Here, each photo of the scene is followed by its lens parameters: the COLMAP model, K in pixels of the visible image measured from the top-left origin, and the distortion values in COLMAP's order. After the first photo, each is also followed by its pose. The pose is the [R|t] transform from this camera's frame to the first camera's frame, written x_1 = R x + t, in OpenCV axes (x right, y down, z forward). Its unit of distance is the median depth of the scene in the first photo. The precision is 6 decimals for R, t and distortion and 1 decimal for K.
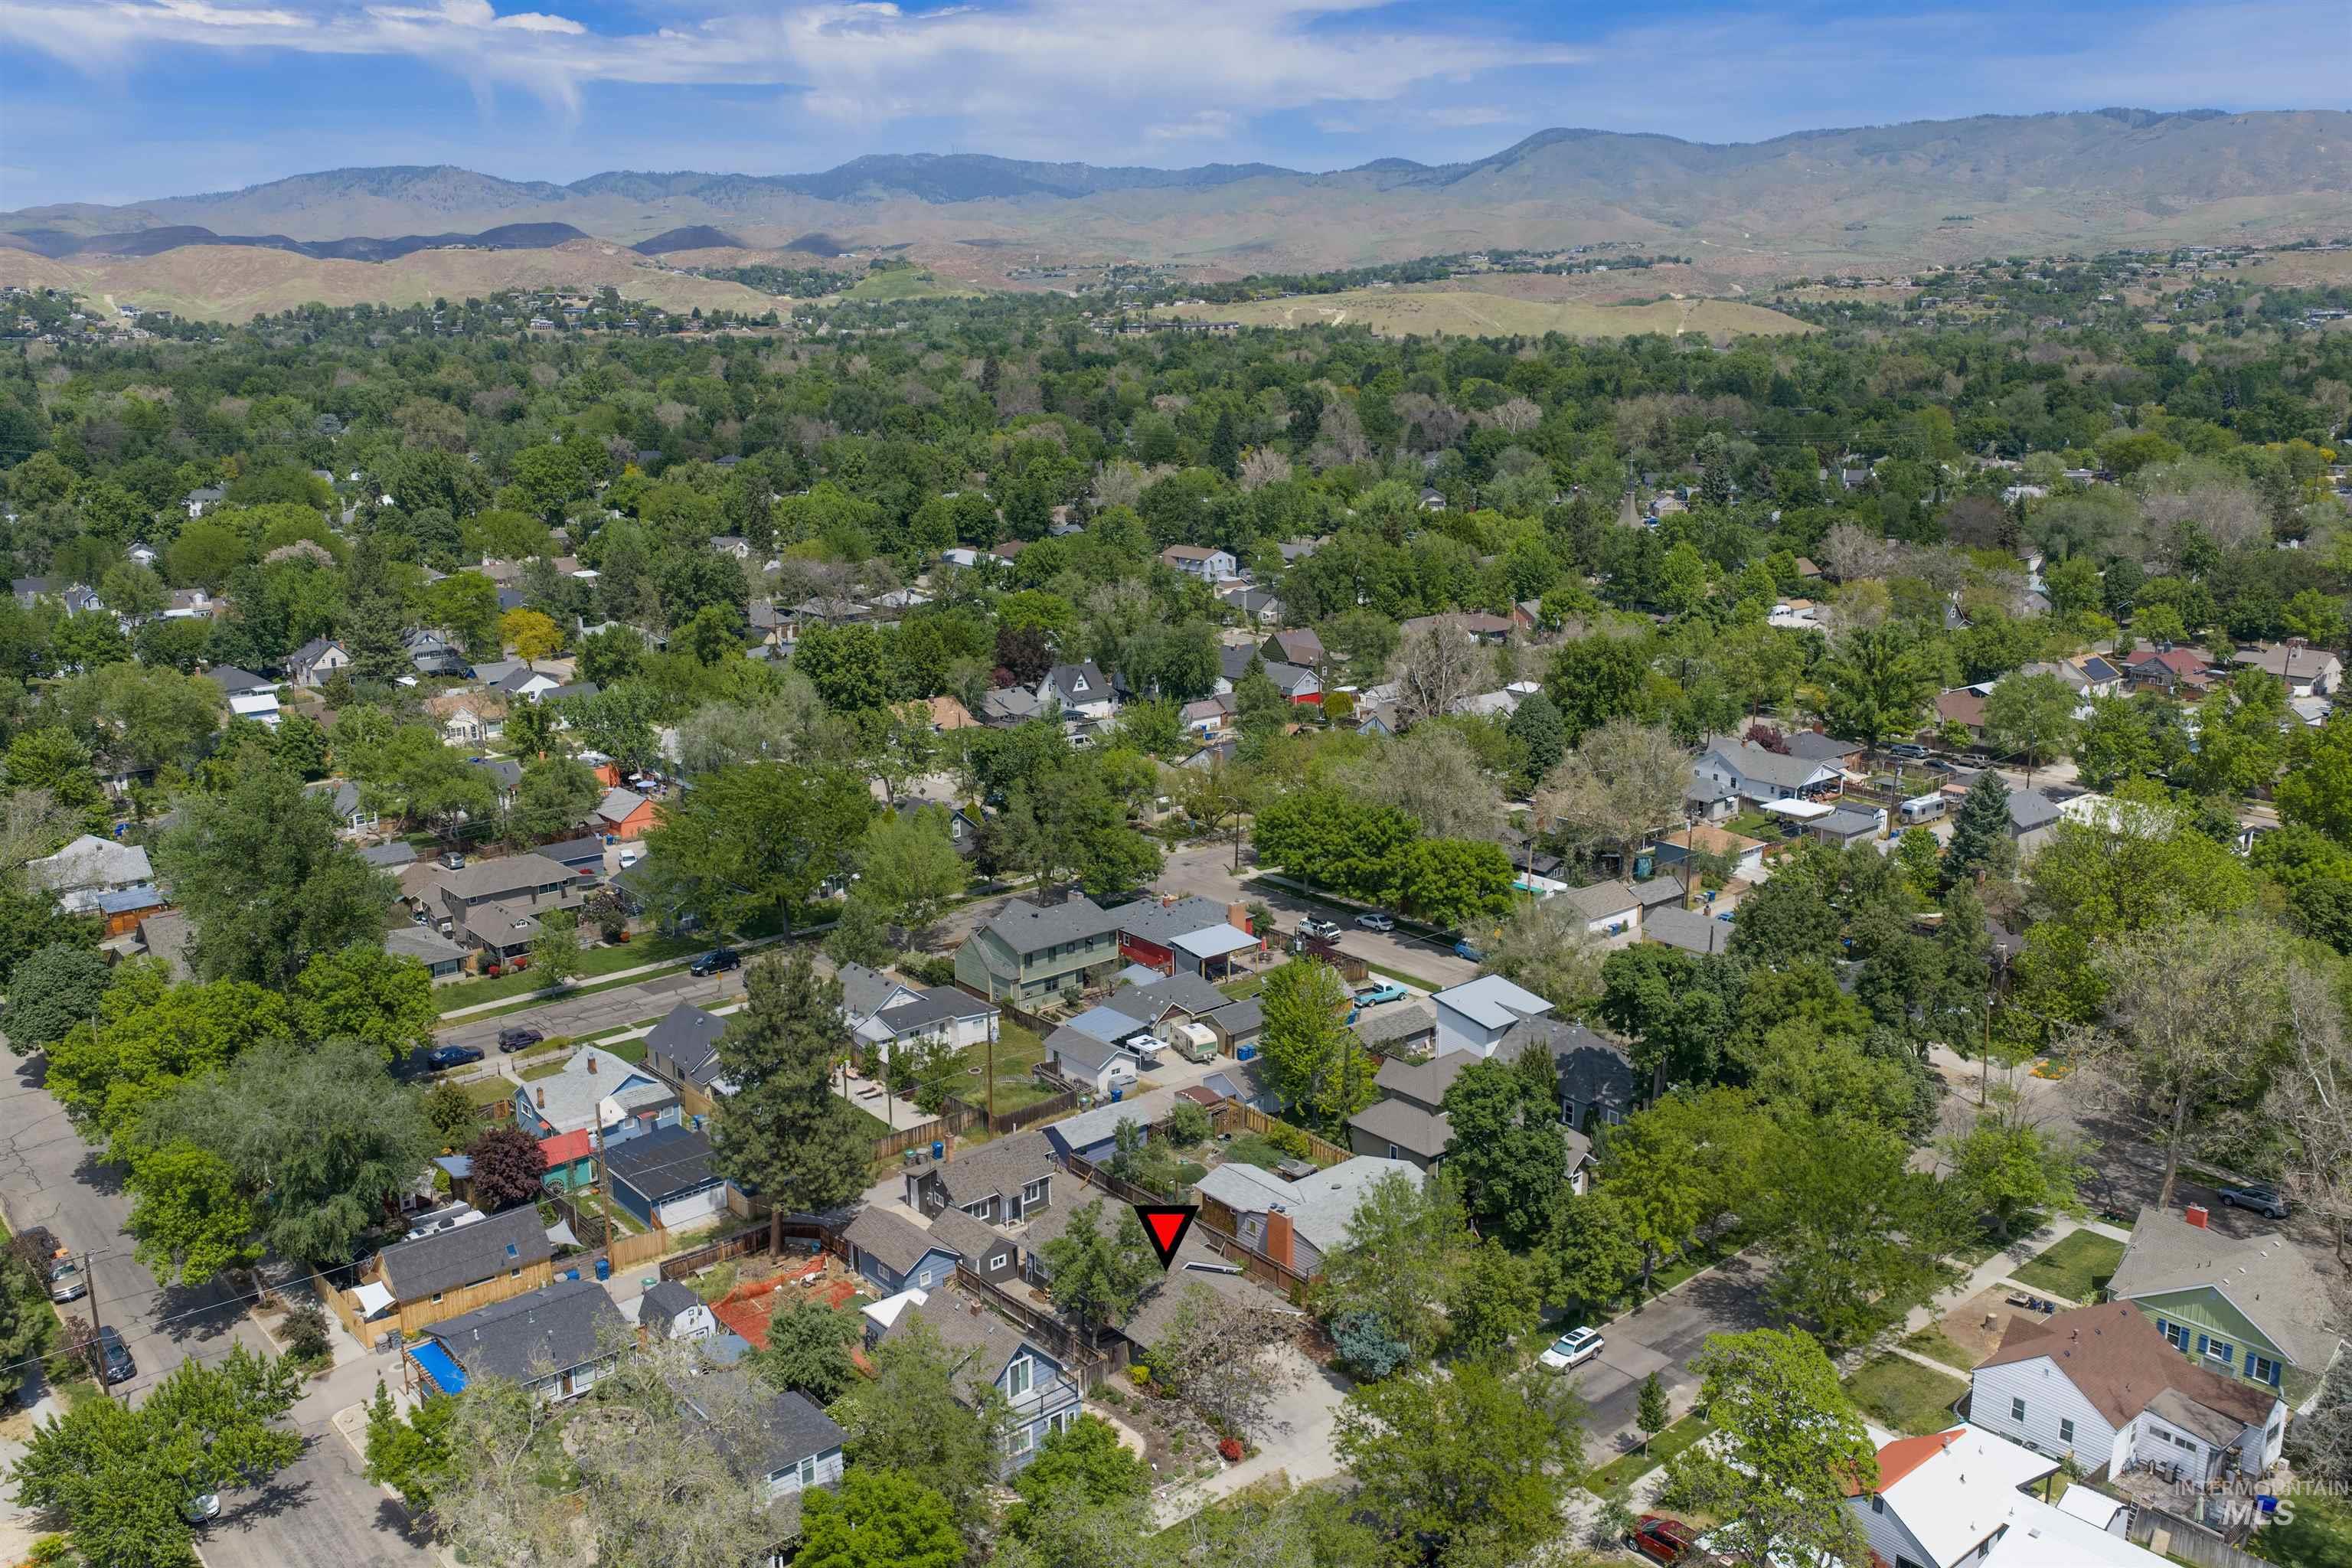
lens RADIAL K [[1923.7, 0, 1176.0], [0, 1923.7, 784.0], [0, 0, 1]] dist [0.013812, -0.015015]
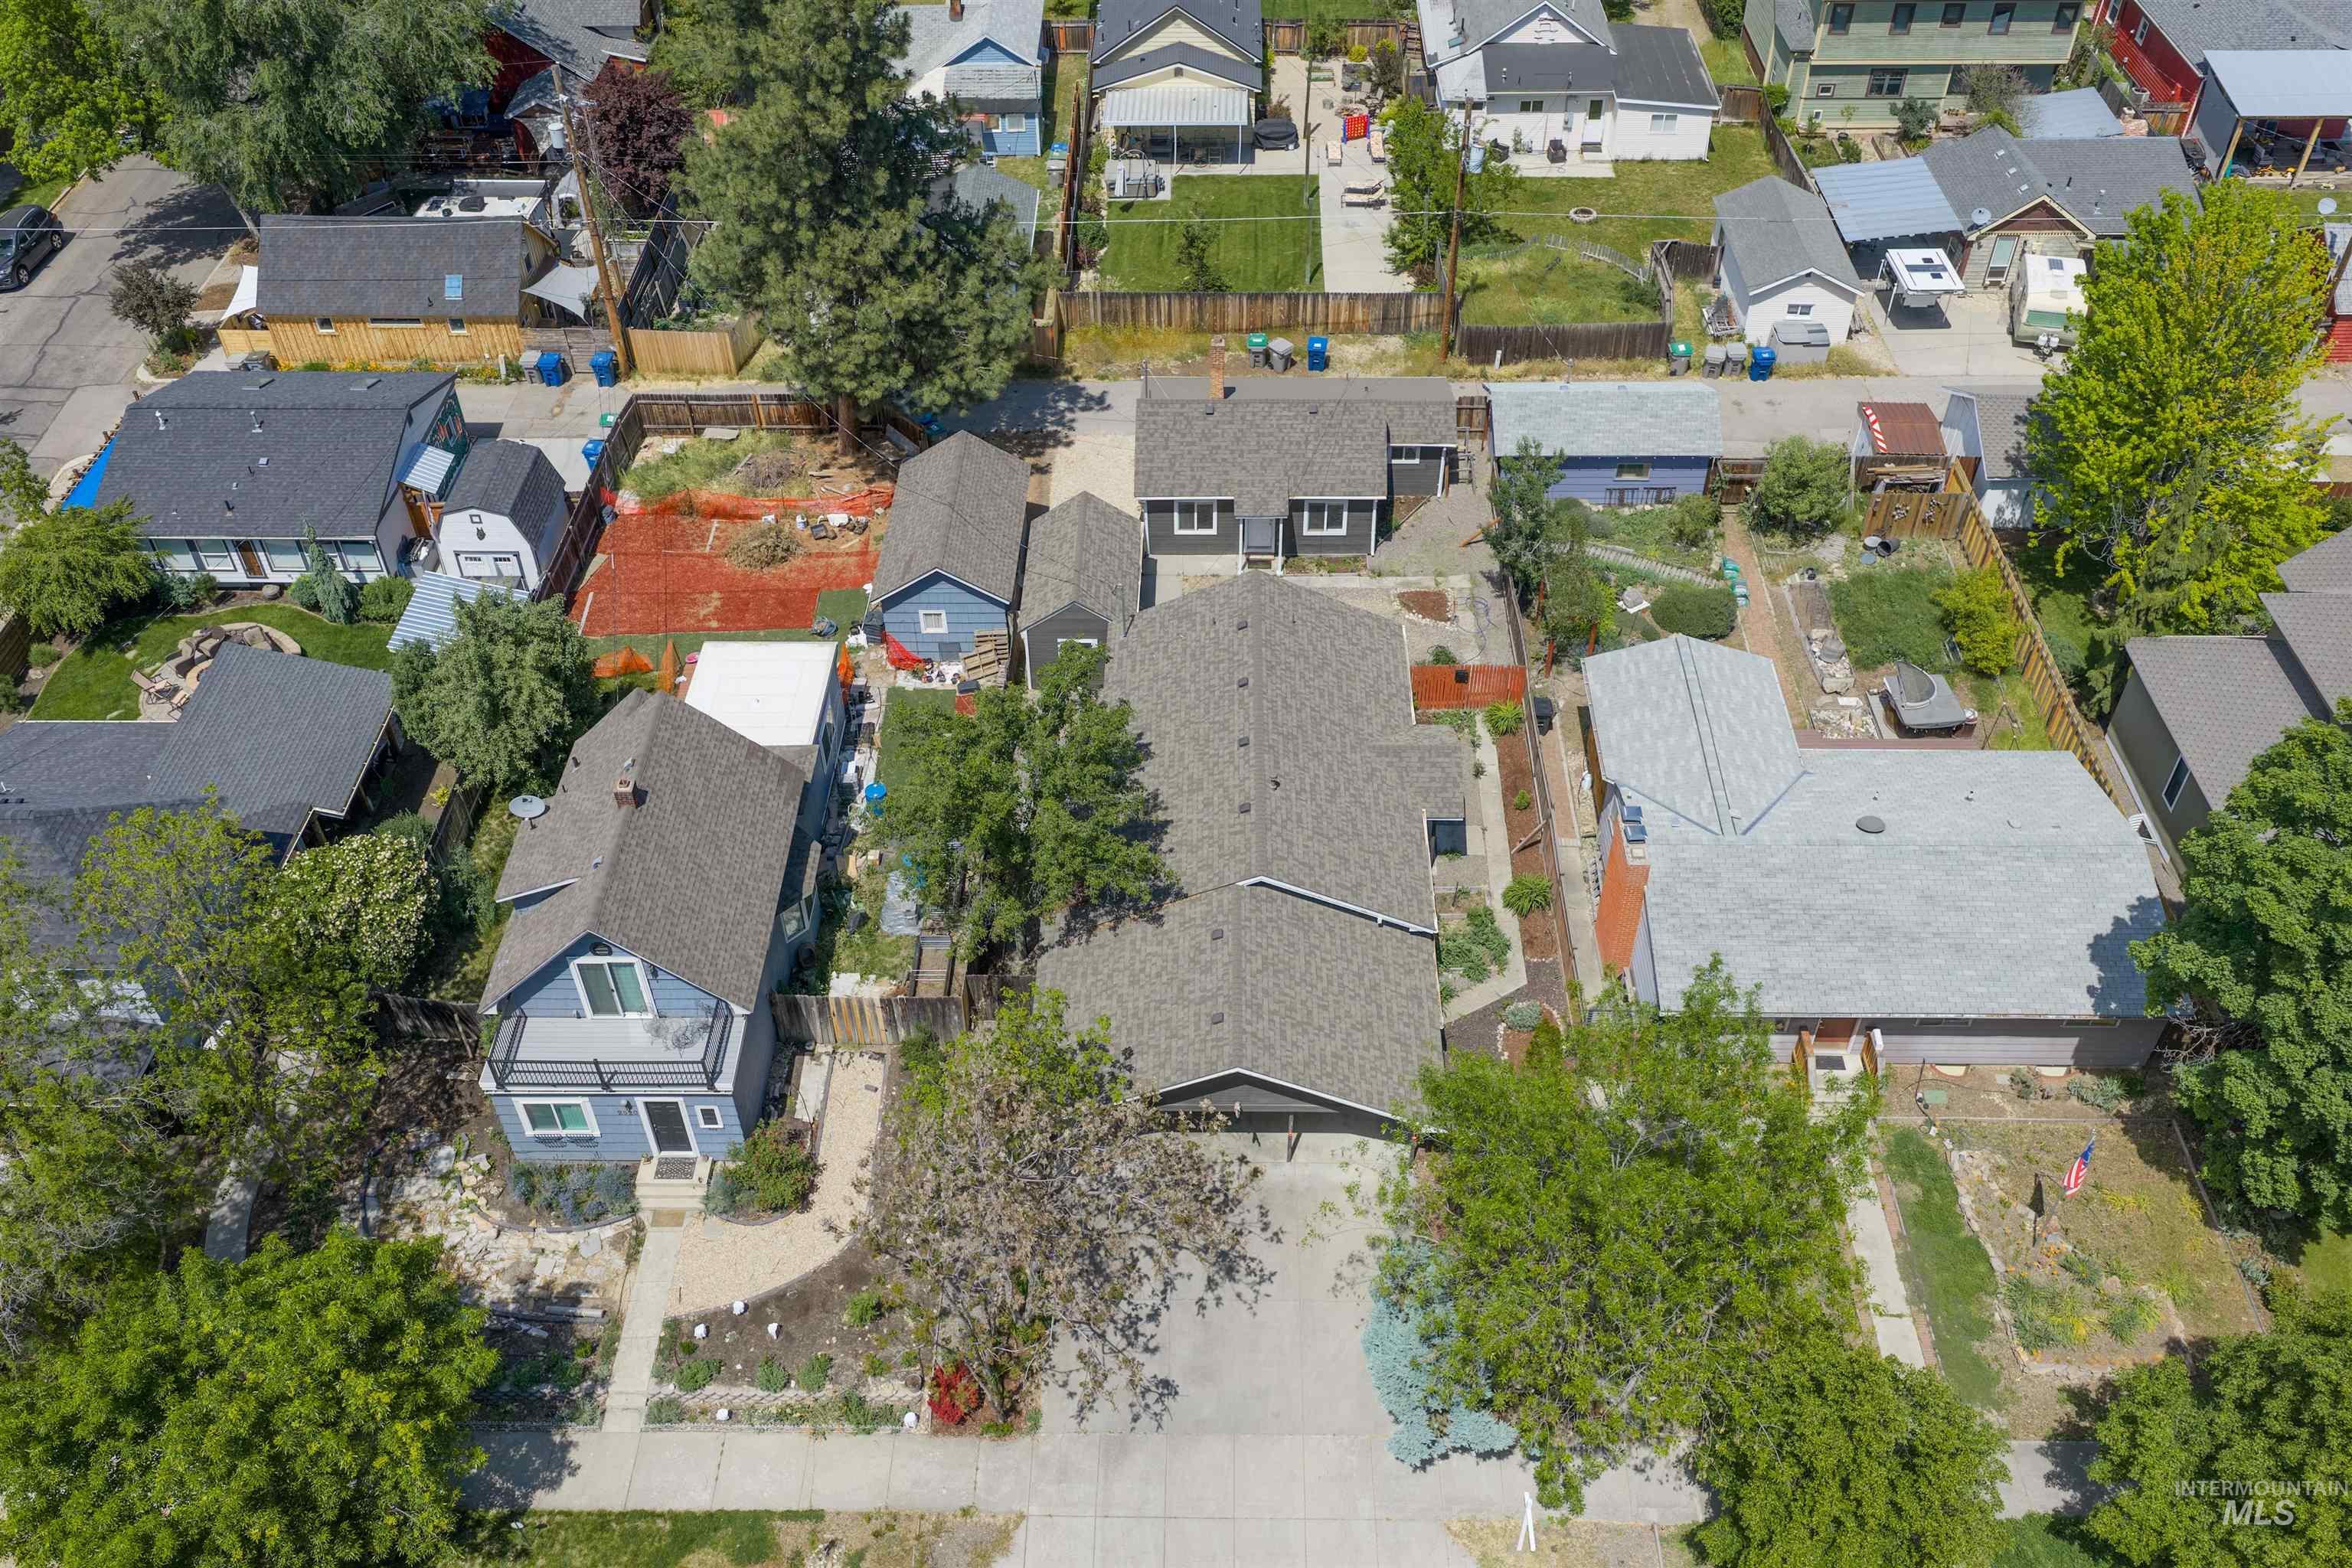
lens RADIAL K [[1923.7, 0, 1176.0], [0, 1923.7, 784.0], [0, 0, 1]] dist [0.013812, -0.015015]
pose [[0.745248, 0.453080, -0.489208, 0.131583], [-0.147451, 0.827497, 0.541763, 0.013939], [0.650280, -0.331613, 0.683497, 0.530731]]
